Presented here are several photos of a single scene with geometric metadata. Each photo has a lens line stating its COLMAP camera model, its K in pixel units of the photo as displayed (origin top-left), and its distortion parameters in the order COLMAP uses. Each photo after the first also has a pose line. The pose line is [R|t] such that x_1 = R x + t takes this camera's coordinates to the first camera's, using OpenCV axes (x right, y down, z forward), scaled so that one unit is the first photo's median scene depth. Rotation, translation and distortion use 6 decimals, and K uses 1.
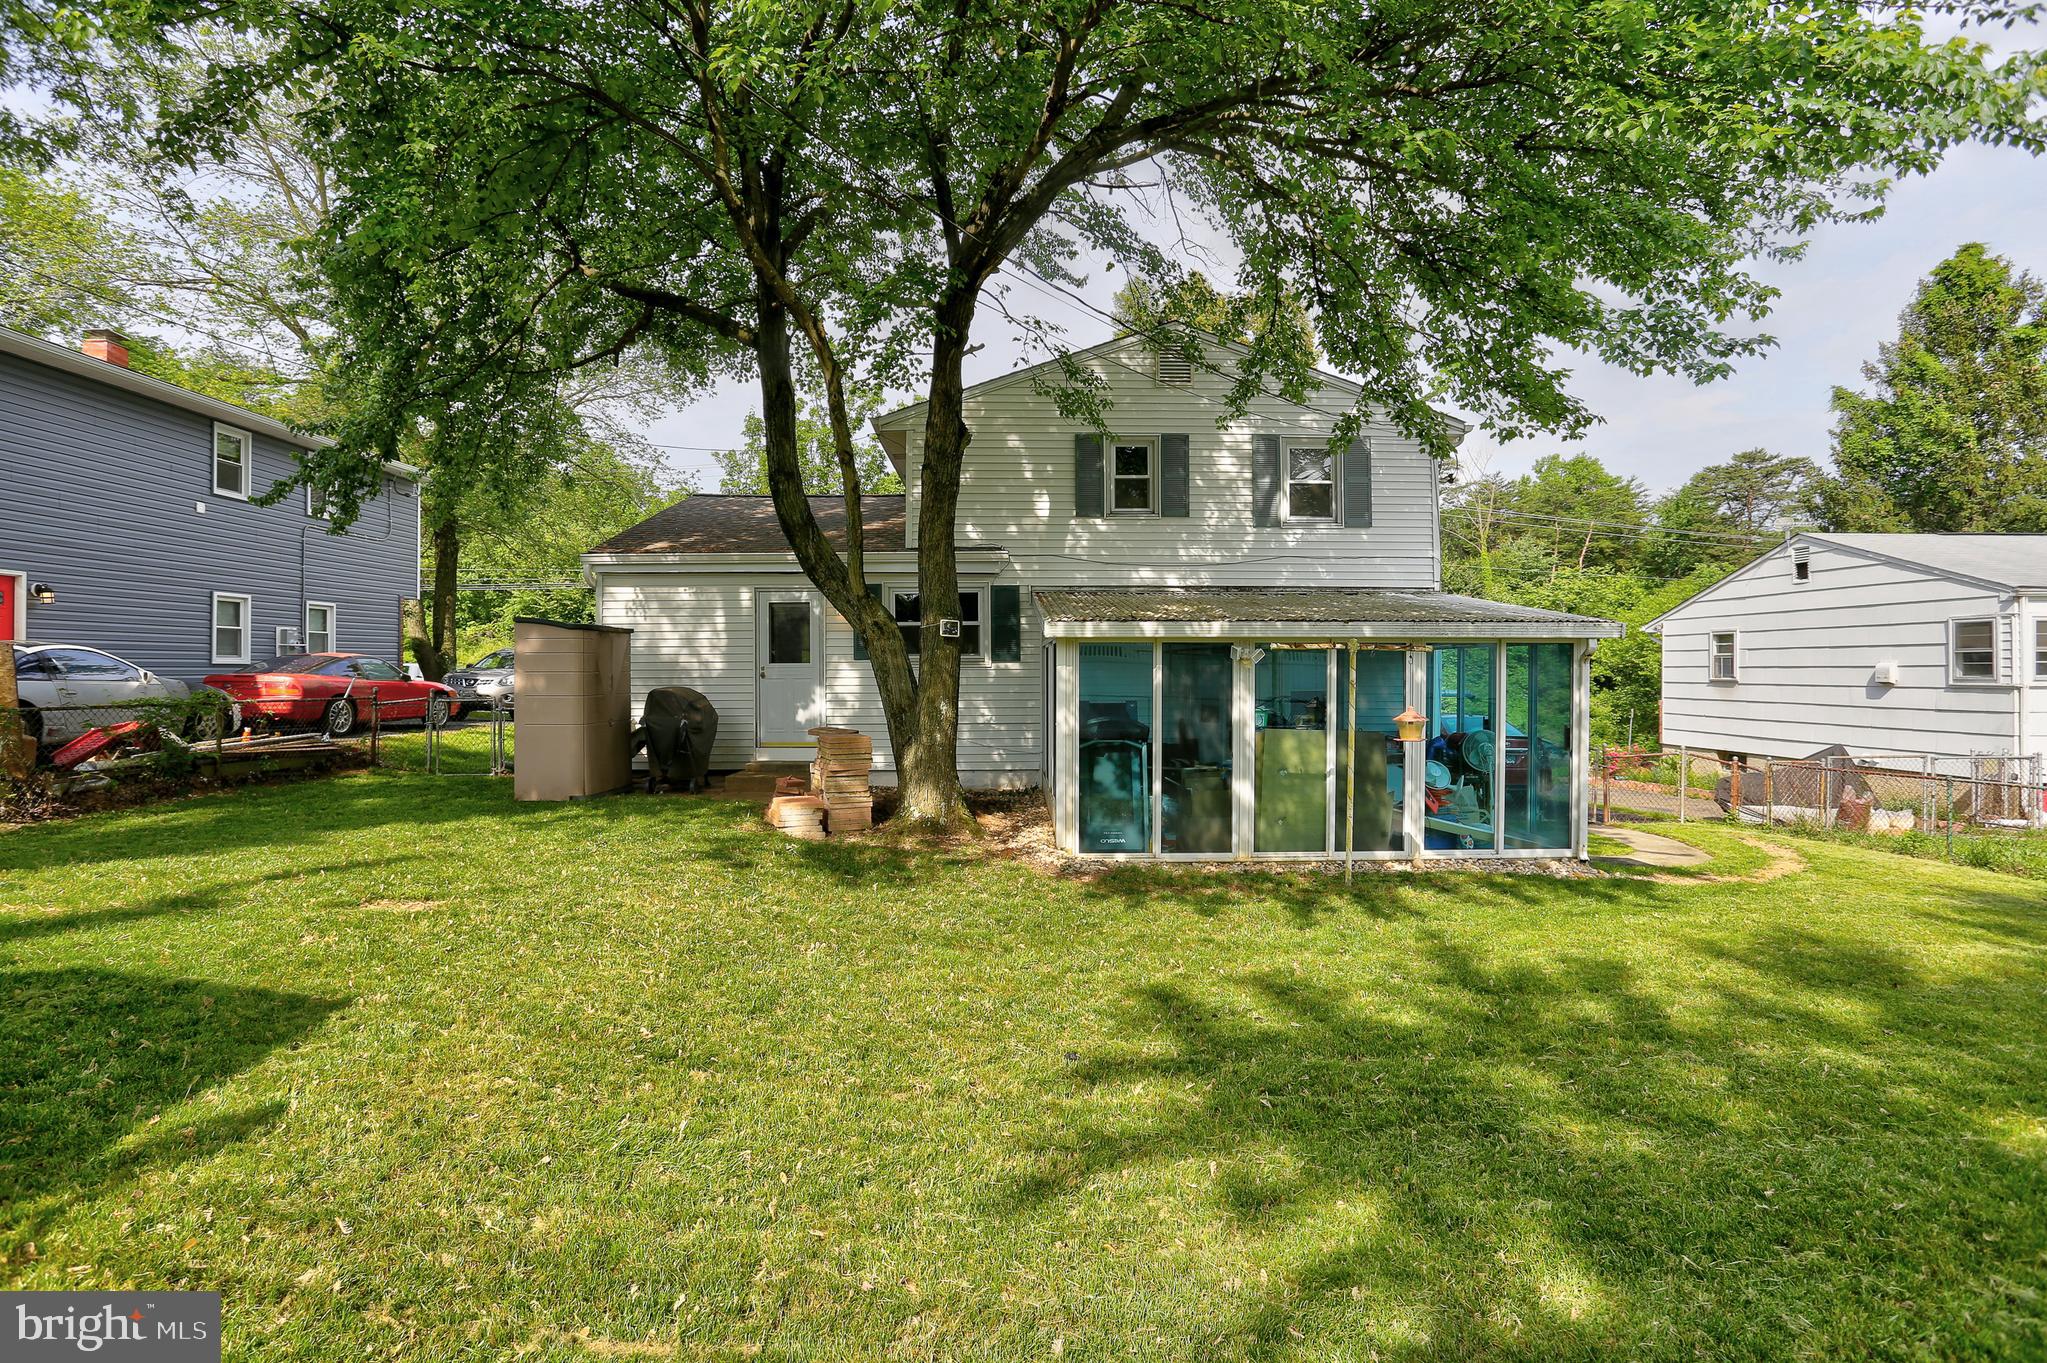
lens RADIAL K [[1026.5, 0, 1029.1], [0, 1026.5, 678.4], [0, 0, 1]] dist [-0.066250, 0.016287]
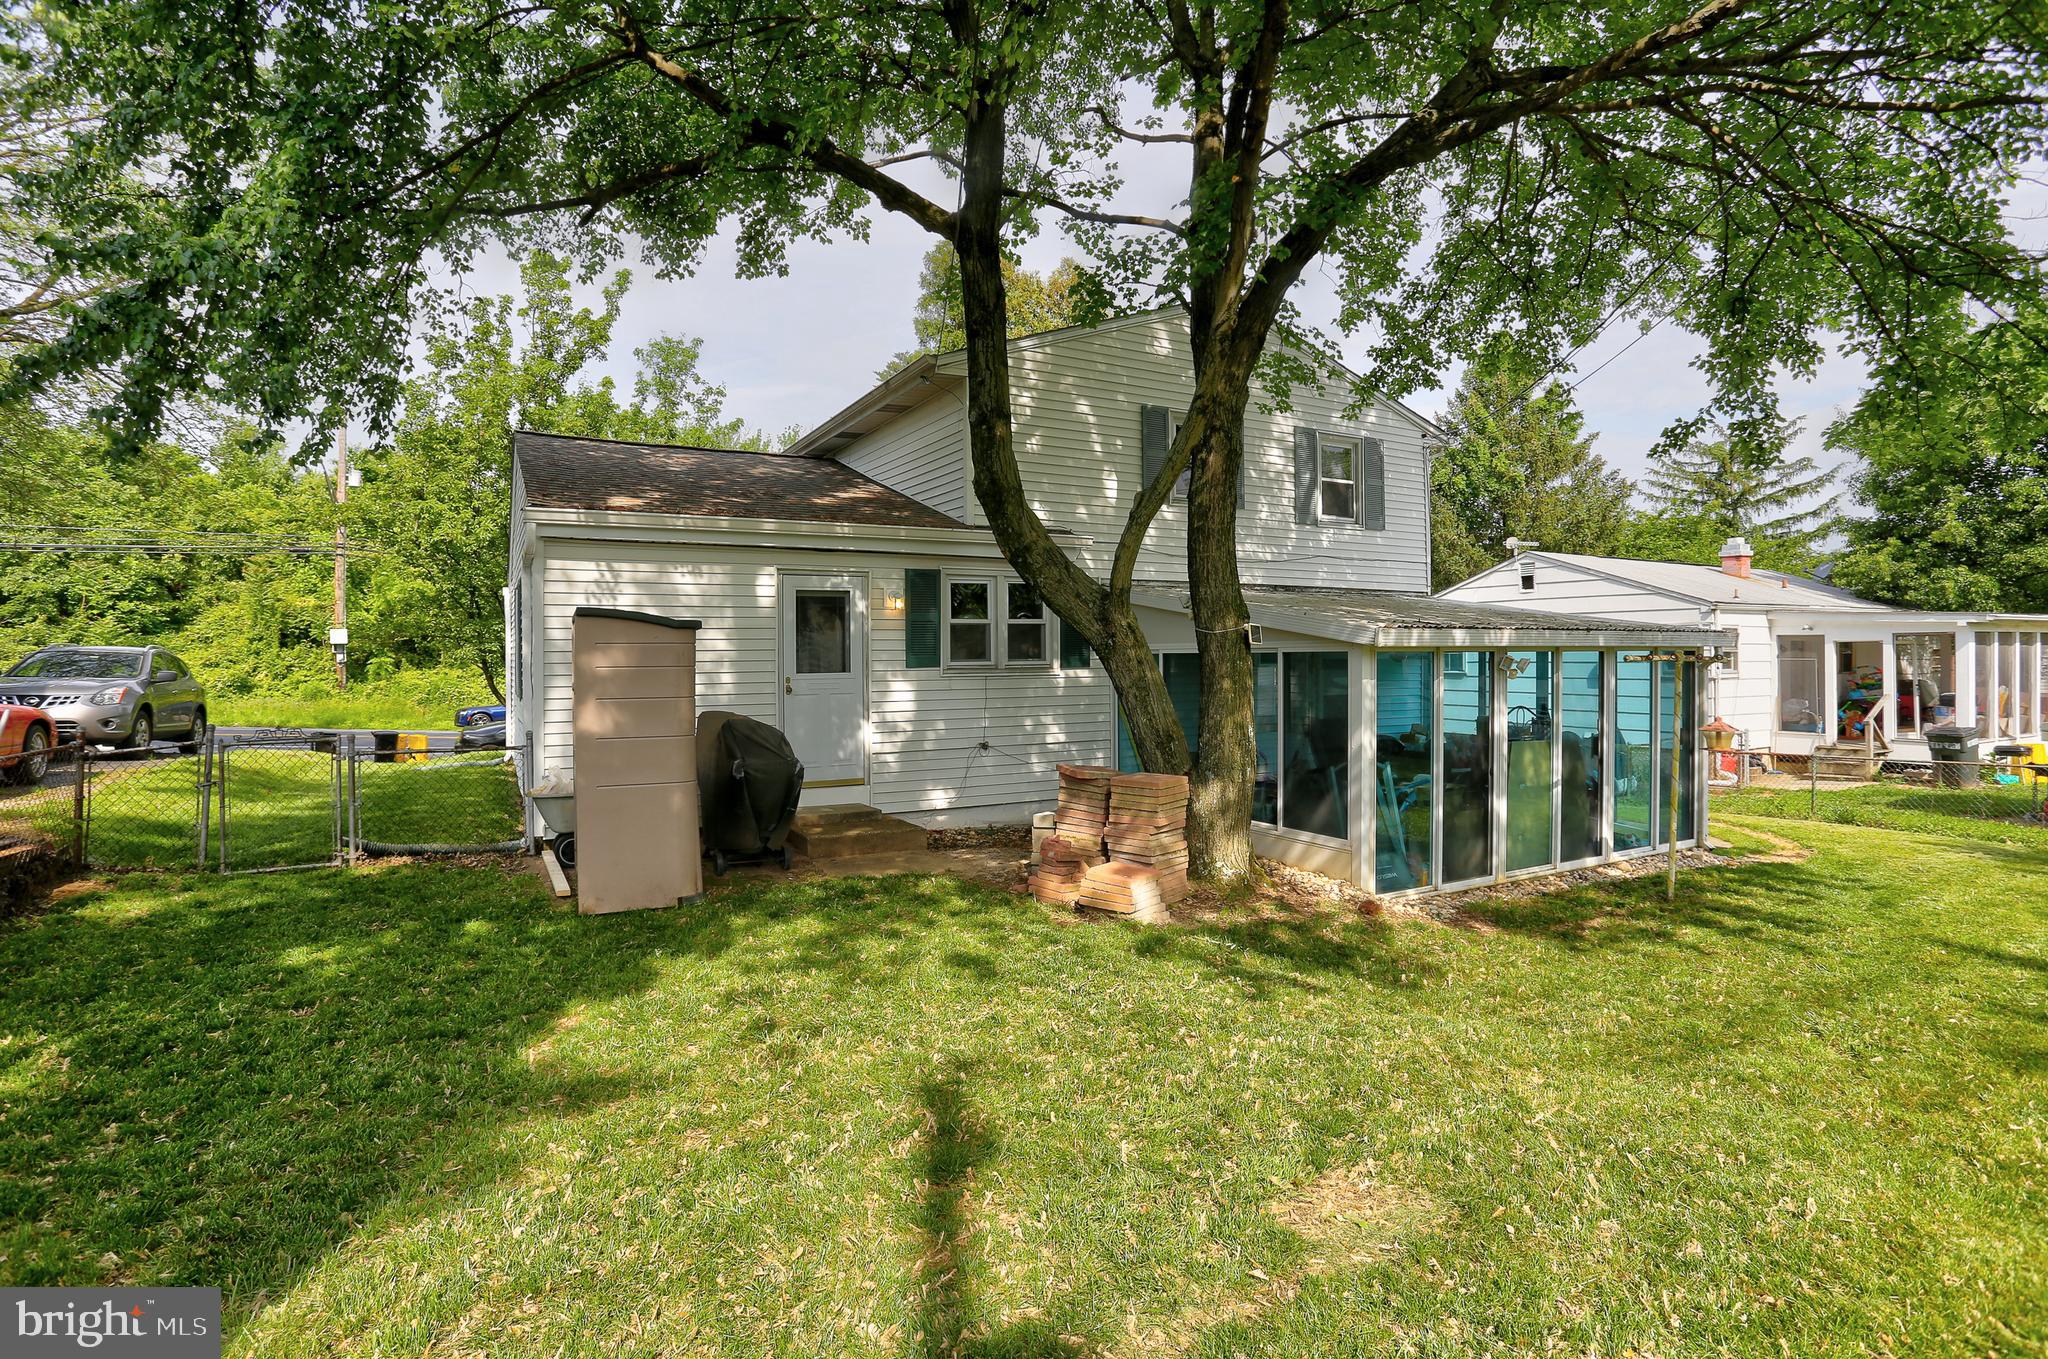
lens RADIAL K [[1027.0, 0, 1025.6], [0, 1027.0, 660.3], [0, 0, 1]] dist [-0.066250, 0.016287]
pose [[0.886182, -0.005137, 0.463309, -0.446165], [0.008891, 0.999943, -0.005918, -0.018272], [-0.463252, 0.009363, 0.886177, 0.276904]]
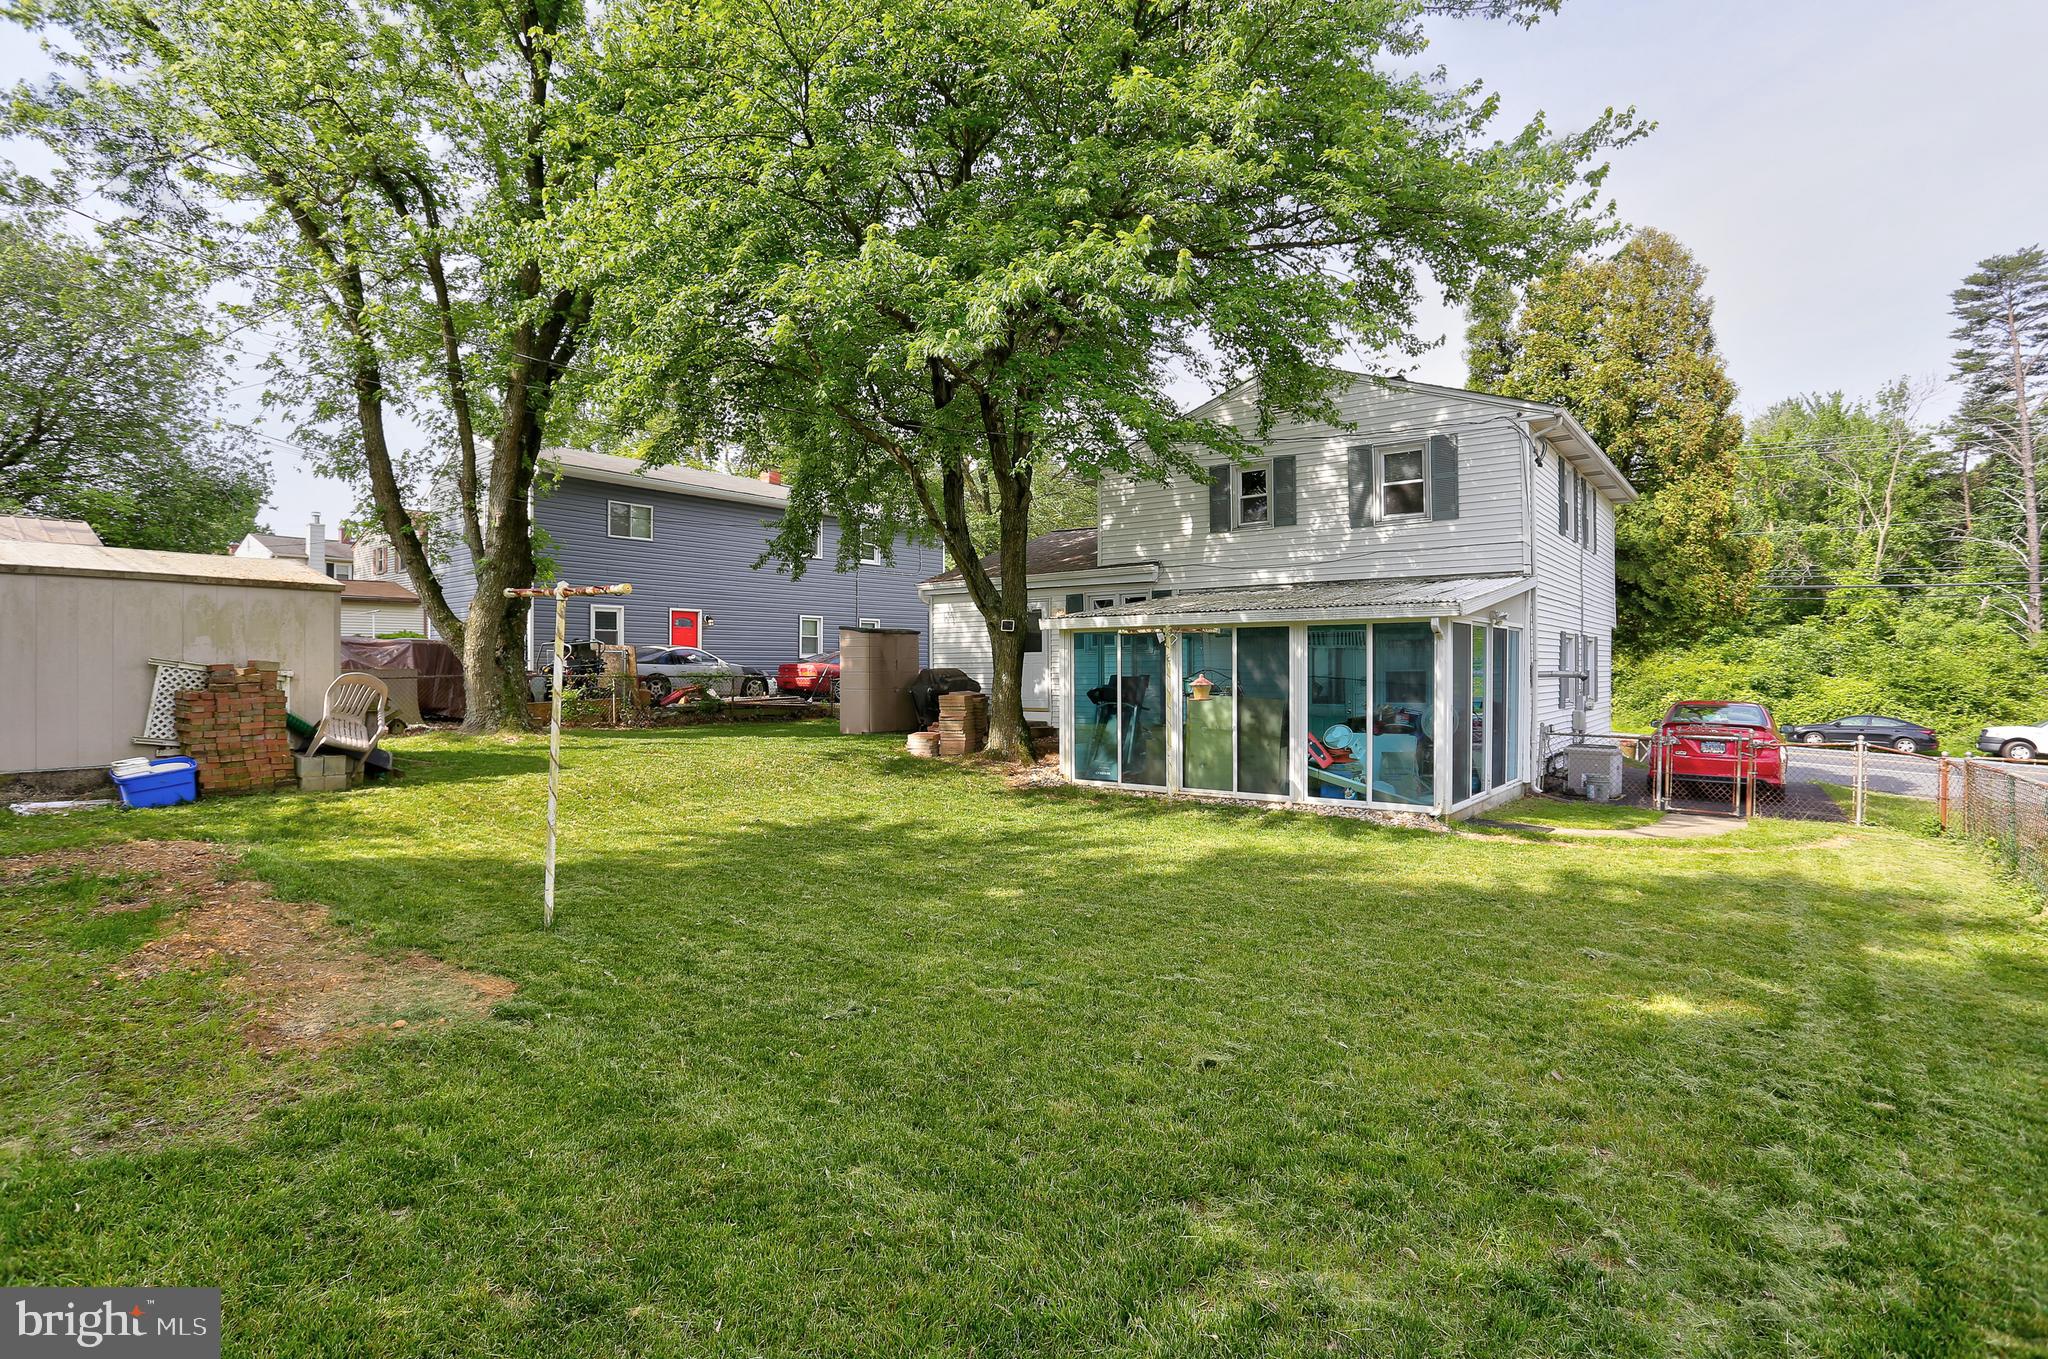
lens RADIAL K [[1027.0, 0, 1014.9], [0, 1027.0, 673.5], [0, 0, 1]] dist [-0.066250, 0.016287]
pose [[0.767221, 0.000182, -0.641383, 0.665827], [-0.005851, 0.999960, -0.006714, 0.024613], [0.641357, 0.008904, 0.767191, -0.114663]]
